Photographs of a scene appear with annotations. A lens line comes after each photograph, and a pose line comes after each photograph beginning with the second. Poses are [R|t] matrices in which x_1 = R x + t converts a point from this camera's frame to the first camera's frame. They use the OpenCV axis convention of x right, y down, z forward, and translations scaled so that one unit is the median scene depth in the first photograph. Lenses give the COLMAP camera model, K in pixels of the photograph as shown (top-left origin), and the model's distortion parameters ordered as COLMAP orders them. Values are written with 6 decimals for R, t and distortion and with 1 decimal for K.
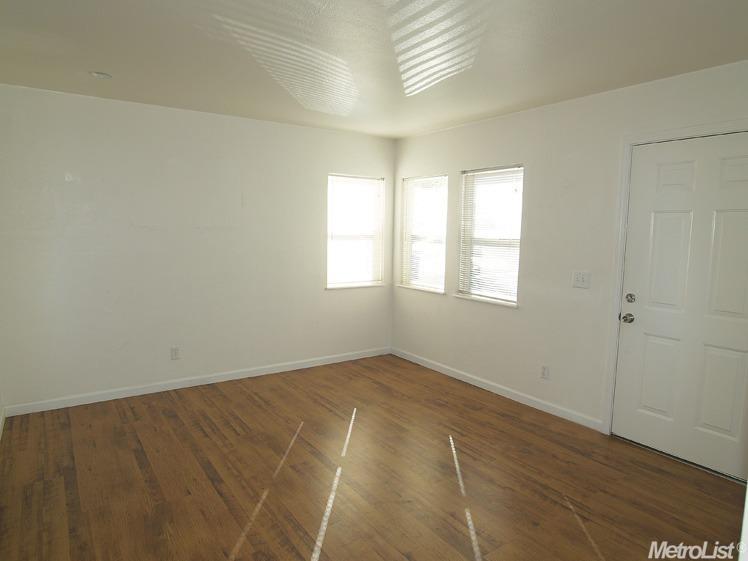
lens RADIAL K [[472.4, 0, 368.6], [0, 472.4, 278.7], [0, 0, 1]] dist [-0.028949, 0.001652]
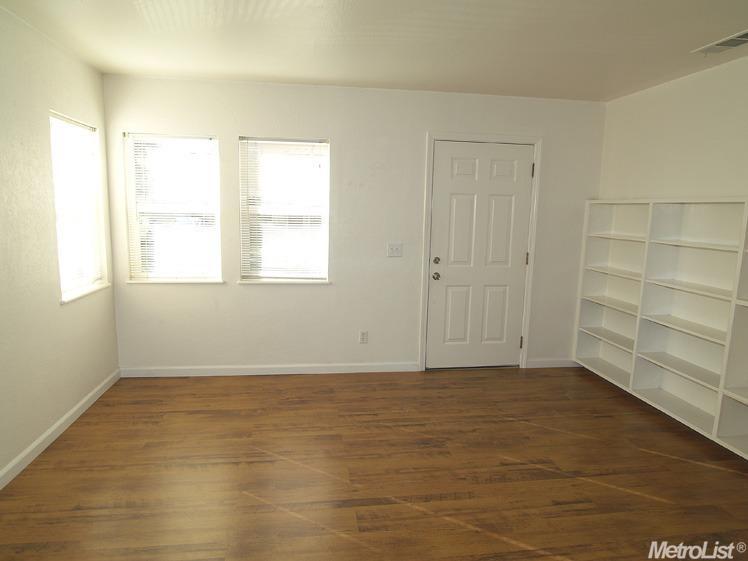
lens RADIAL K [[472.4, 0, 368.6], [0, 472.4, 278.7], [0, 0, 1]] dist [-0.028949, 0.001652]
pose [[0.446982, -0.136437, 0.884077, -0.567360], [0.080388, 0.990428, 0.112206, -0.058663], [-0.890923, 0.020915, 0.453672, 0.480415]]
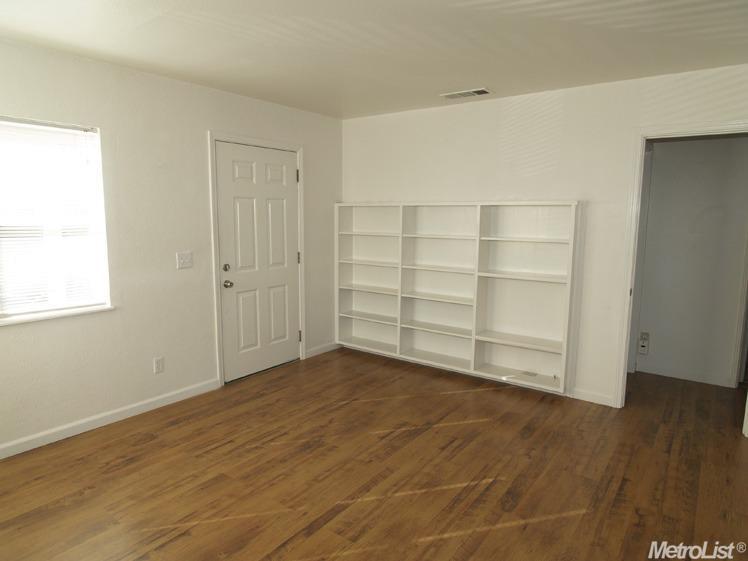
lens RADIAL K [[472.4, 0, 368.6], [0, 472.4, 278.7], [0, 0, 1]] dist [-0.028949, 0.001652]
pose [[-0.319908, -0.145464, 0.936215, -0.597413], [0.088116, 0.979293, 0.182267, -0.101887], [-0.943342, 0.140804, -0.300466, 0.851131]]
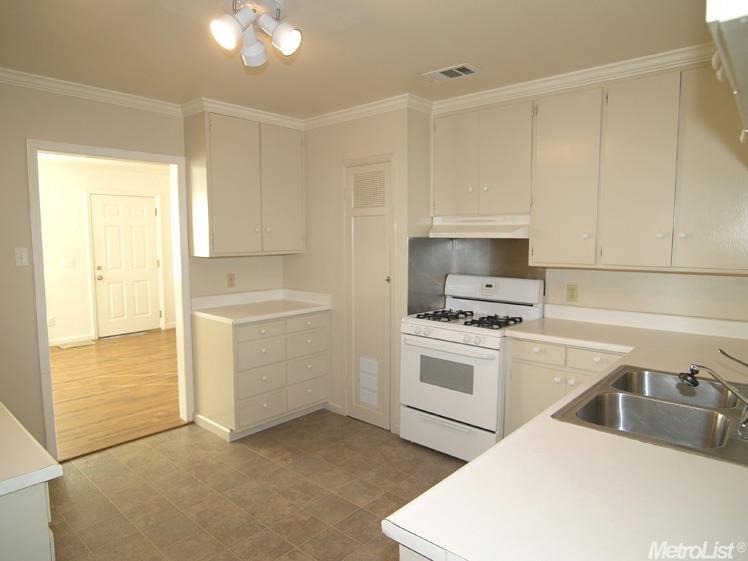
lens RADIAL K [[472.4, 0, 368.6], [0, 472.4, 278.7], [0, 0, 1]] dist [-0.028949, 0.001652]
pose [[-0.241109, -0.107265, 0.964552, -1.435732], [0.096850, 0.986253, 0.133888, -0.061144], [-0.965653, 0.125698, -0.227406, 0.272088]]
